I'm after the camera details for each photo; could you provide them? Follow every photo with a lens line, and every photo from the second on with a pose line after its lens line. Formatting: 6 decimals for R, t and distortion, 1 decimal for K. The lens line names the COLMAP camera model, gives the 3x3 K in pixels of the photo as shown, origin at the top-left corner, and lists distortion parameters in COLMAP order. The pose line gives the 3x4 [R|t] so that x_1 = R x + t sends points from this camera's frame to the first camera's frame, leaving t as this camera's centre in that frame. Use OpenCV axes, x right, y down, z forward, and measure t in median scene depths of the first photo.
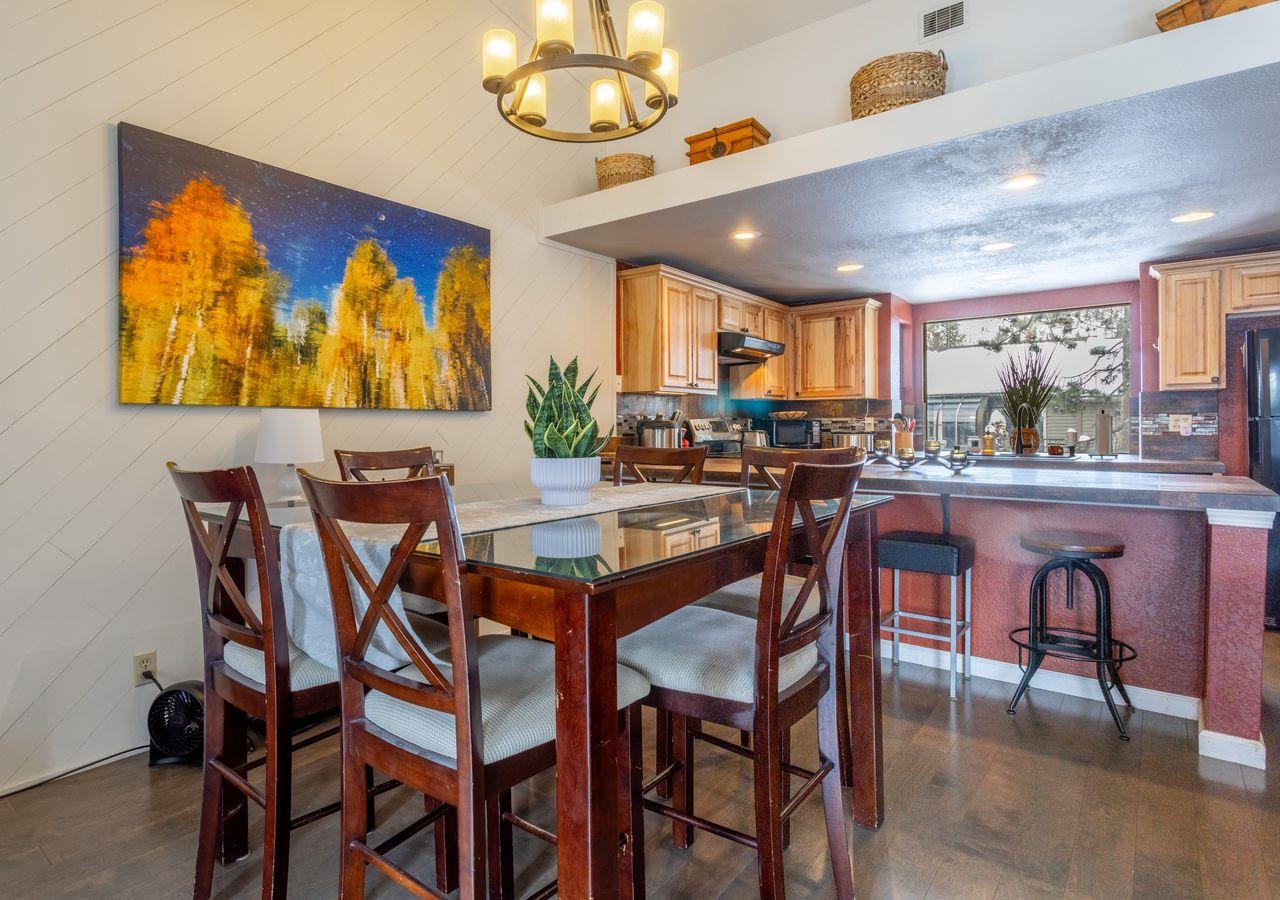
lens RADIAL K [[688.7, 0, 597.4], [0, 688.7, 426.2], [0, 0, 1]] dist [-0.000881, 0.001657]
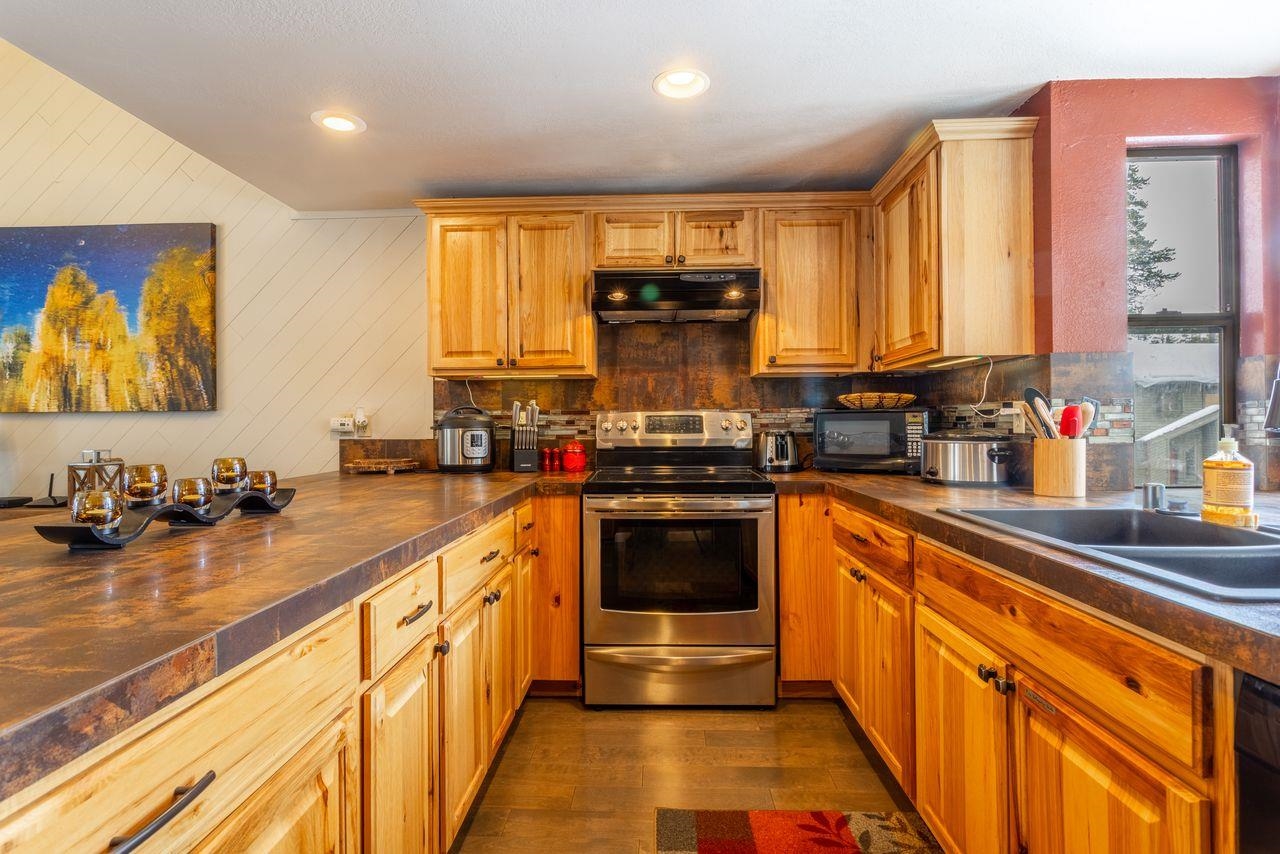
lens RADIAL K [[636.3, 0, 640.1], [0, 636.3, 427.1], [0, 0, 1]] dist [-0.004890, 0.001447]
pose [[0.603174, -0.002591, -0.797606, 1.047413], [0.006388, 0.999978, 0.001582, 0.003644], [0.797584, -0.006049, 0.603177, 1.077711]]
